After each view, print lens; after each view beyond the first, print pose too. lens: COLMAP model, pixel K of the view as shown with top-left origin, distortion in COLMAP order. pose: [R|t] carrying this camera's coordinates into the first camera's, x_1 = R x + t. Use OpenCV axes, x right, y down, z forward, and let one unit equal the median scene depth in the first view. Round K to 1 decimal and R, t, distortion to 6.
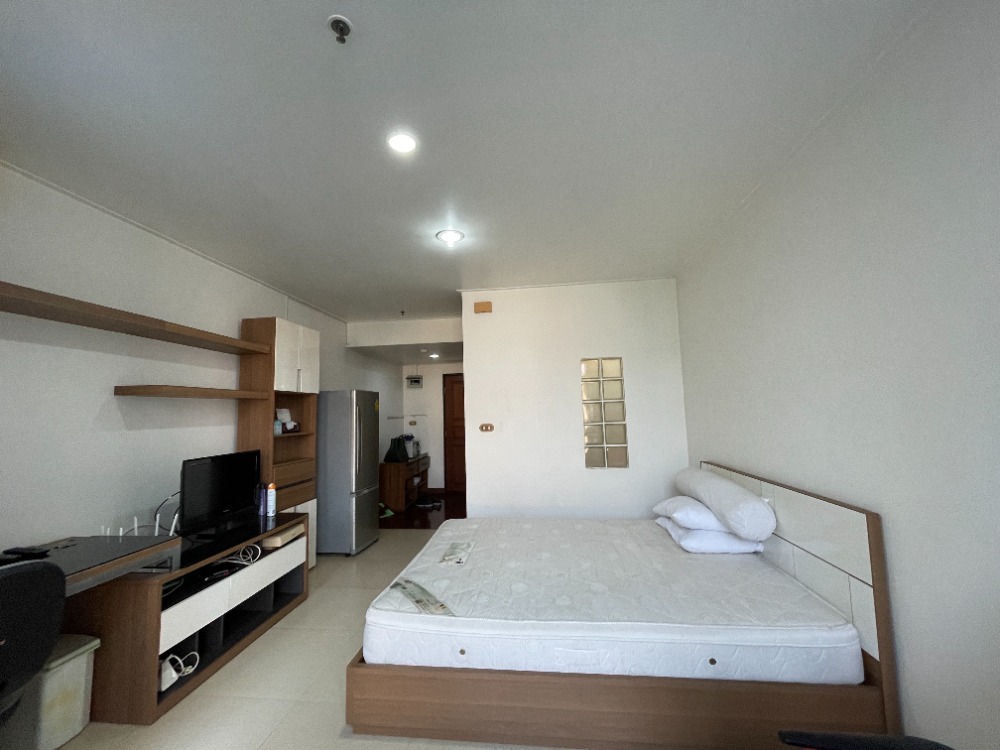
lens RADIAL K [[404.2, 0, 500.0], [0, 404.2, 375.0], [0, 0, 1]] dist [0.000017, 0.000011]
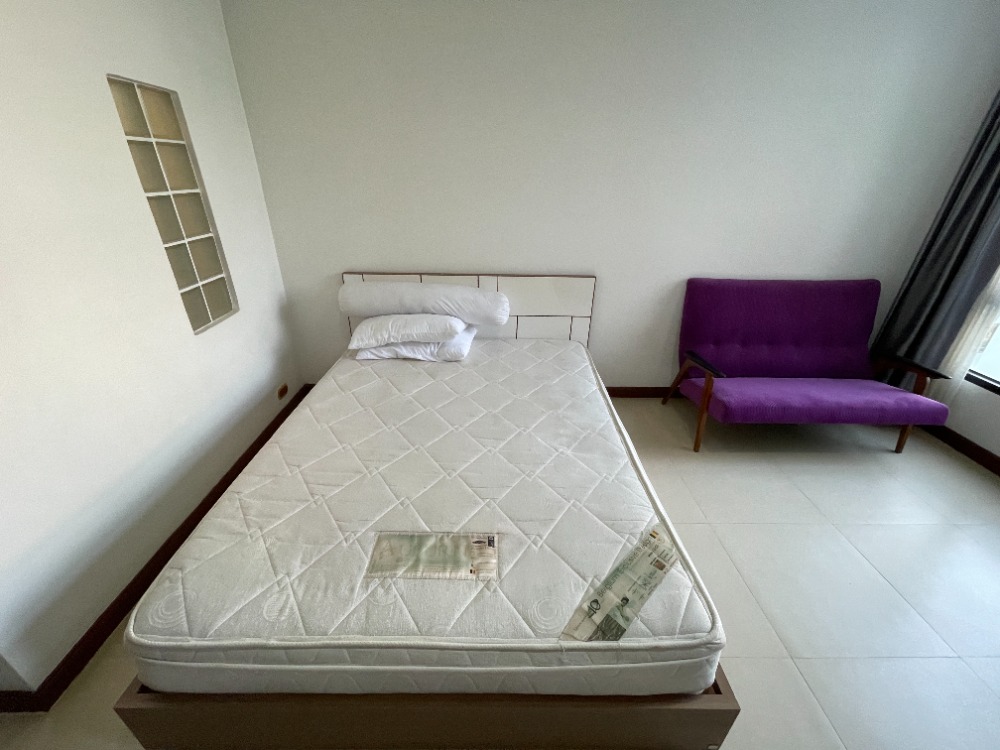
lens RADIAL K [[404.2, 0, 500.0], [0, 404.2, 375.0], [0, 0, 1]] dist [0.000017, 0.000011]
pose [[-0.102719, -0.419069, 0.902125, -0.566499], [-0.086611, 0.907246, 0.411586, 0.055476], [-0.990933, -0.035856, -0.129487, 1.230706]]
